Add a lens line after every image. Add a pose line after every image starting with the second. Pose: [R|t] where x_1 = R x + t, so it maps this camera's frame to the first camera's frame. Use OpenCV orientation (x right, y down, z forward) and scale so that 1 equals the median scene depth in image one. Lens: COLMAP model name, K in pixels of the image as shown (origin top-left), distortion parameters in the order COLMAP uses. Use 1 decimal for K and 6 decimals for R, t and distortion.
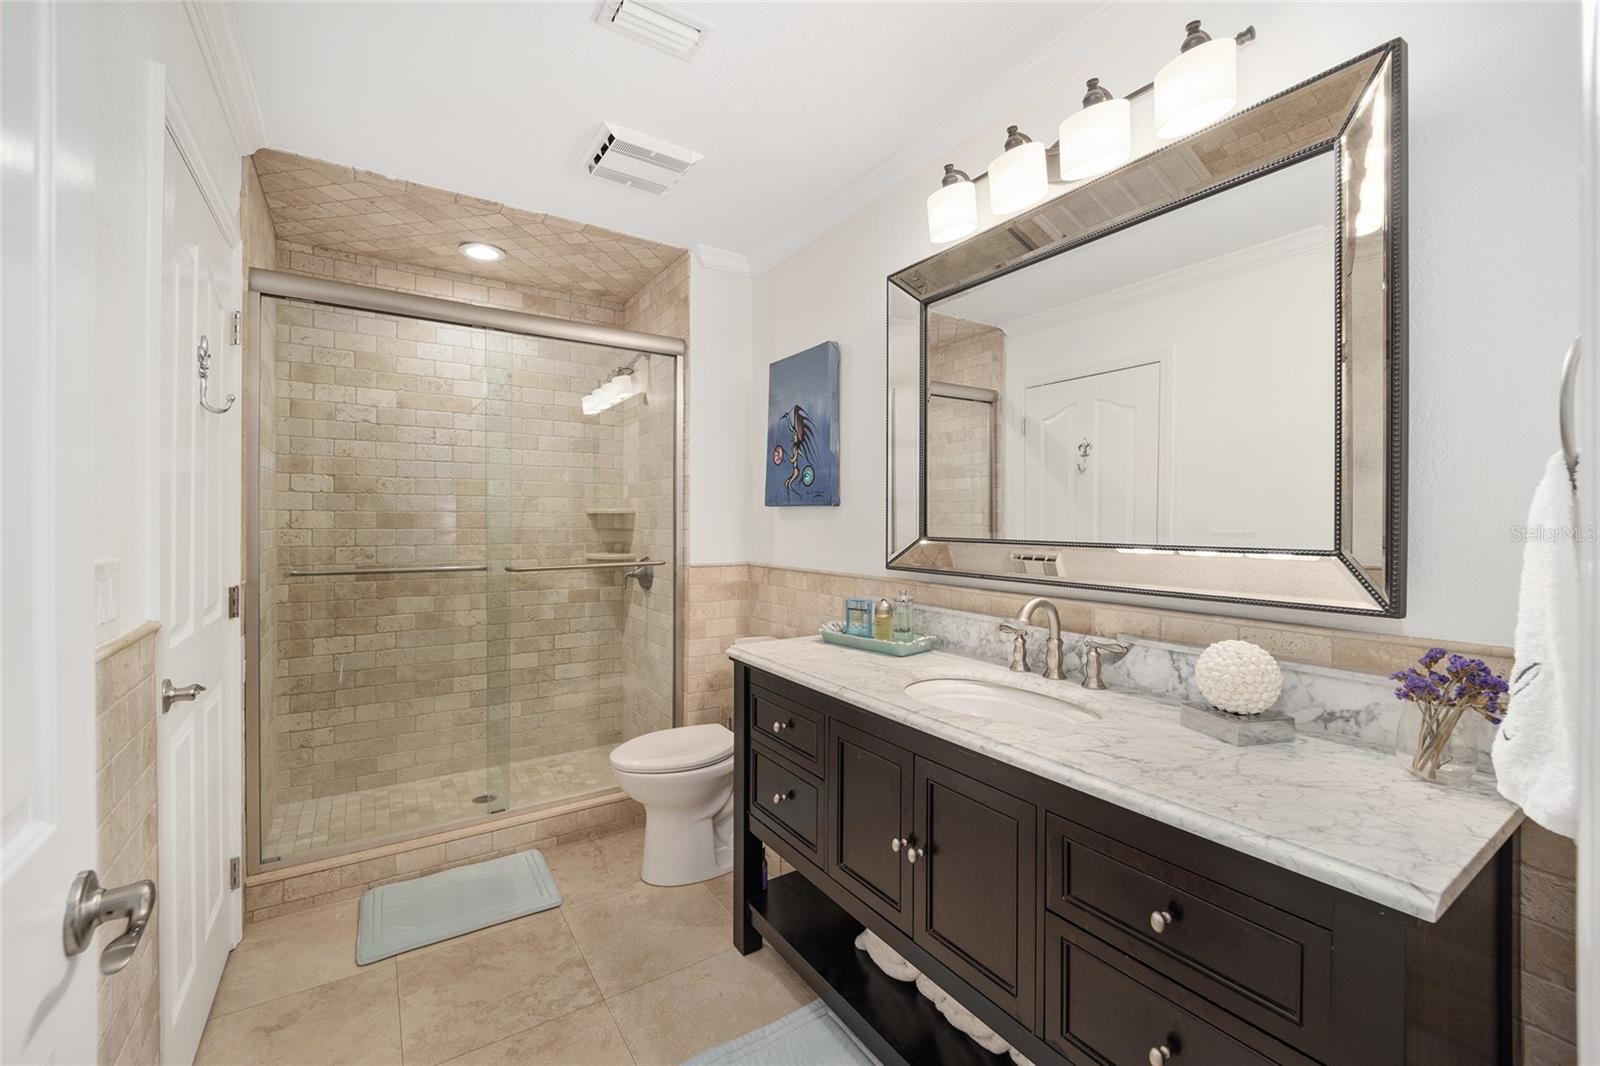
lens RADIAL K [[654.4, 0, 794.0], [0, 654.4, 520.0], [0, 0, 1]] dist [-0.005559, -0.000435]
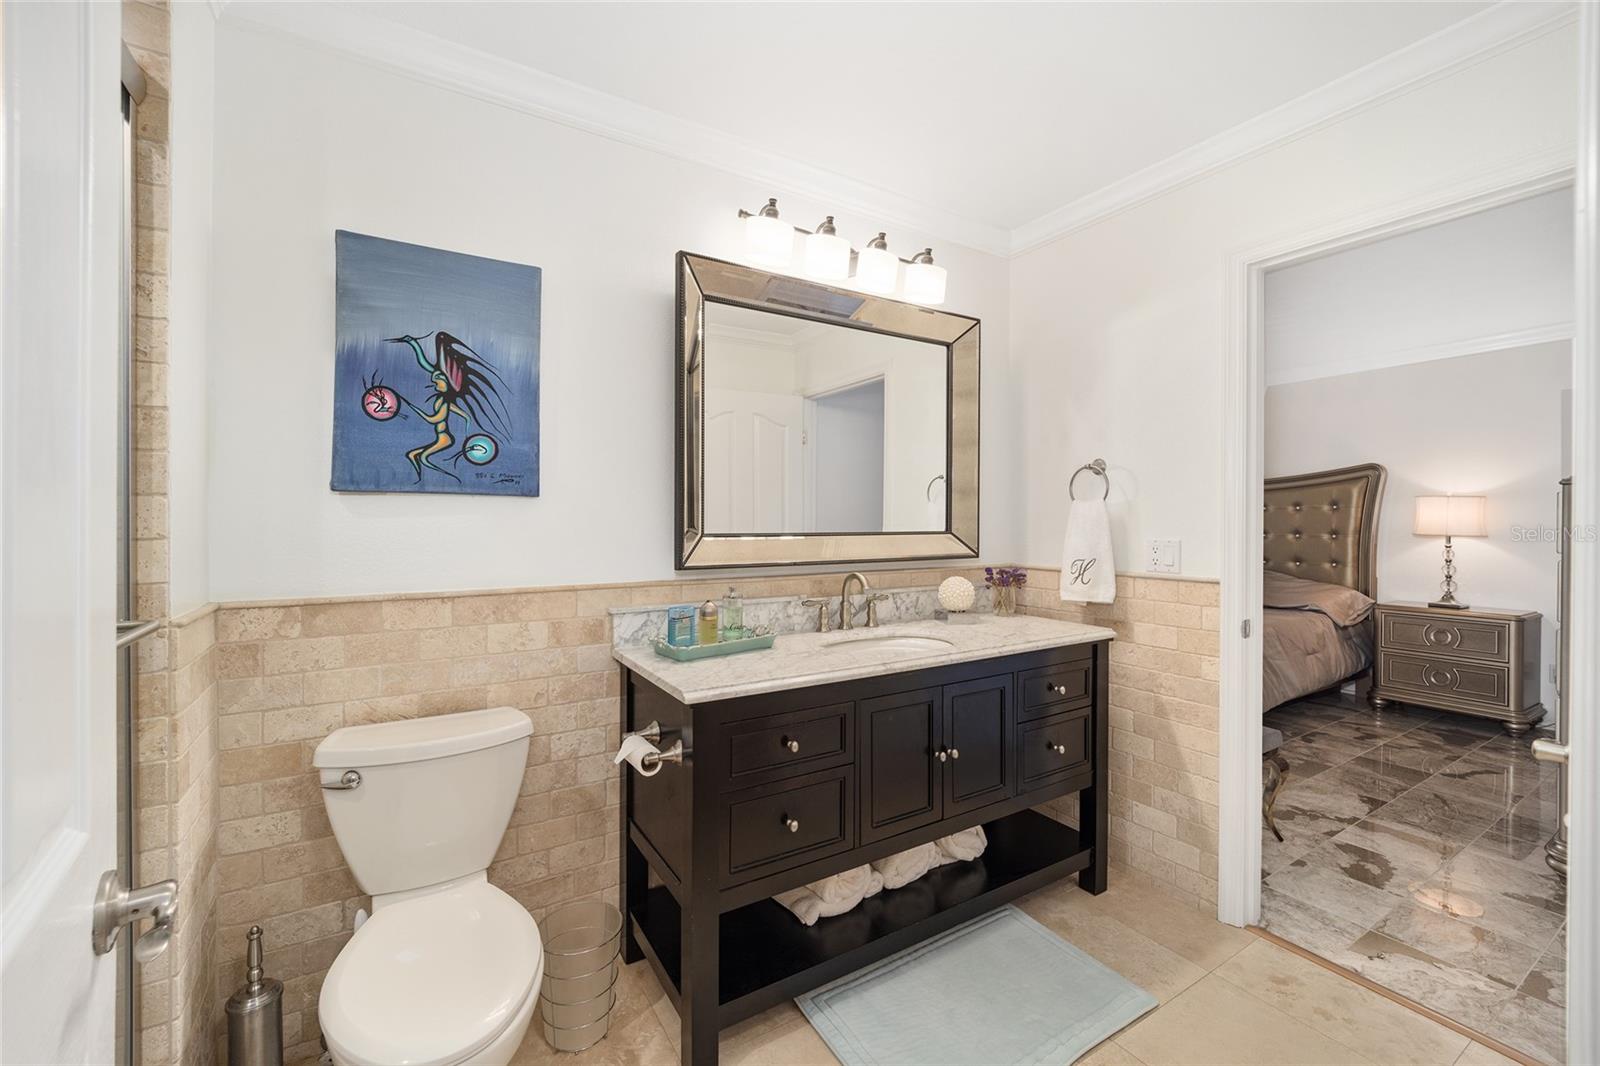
lens RADIAL K [[654.4, 0, 794.0], [0, 654.4, 520.0], [0, 0, 1]] dist [-0.005559, -0.000435]
pose [[0.034296, -0.012913, 0.999328, -0.620957], [-0.006113, 0.999895, 0.013130, -0.006676], [-0.999393, -0.006559, 0.034213, 0.655720]]
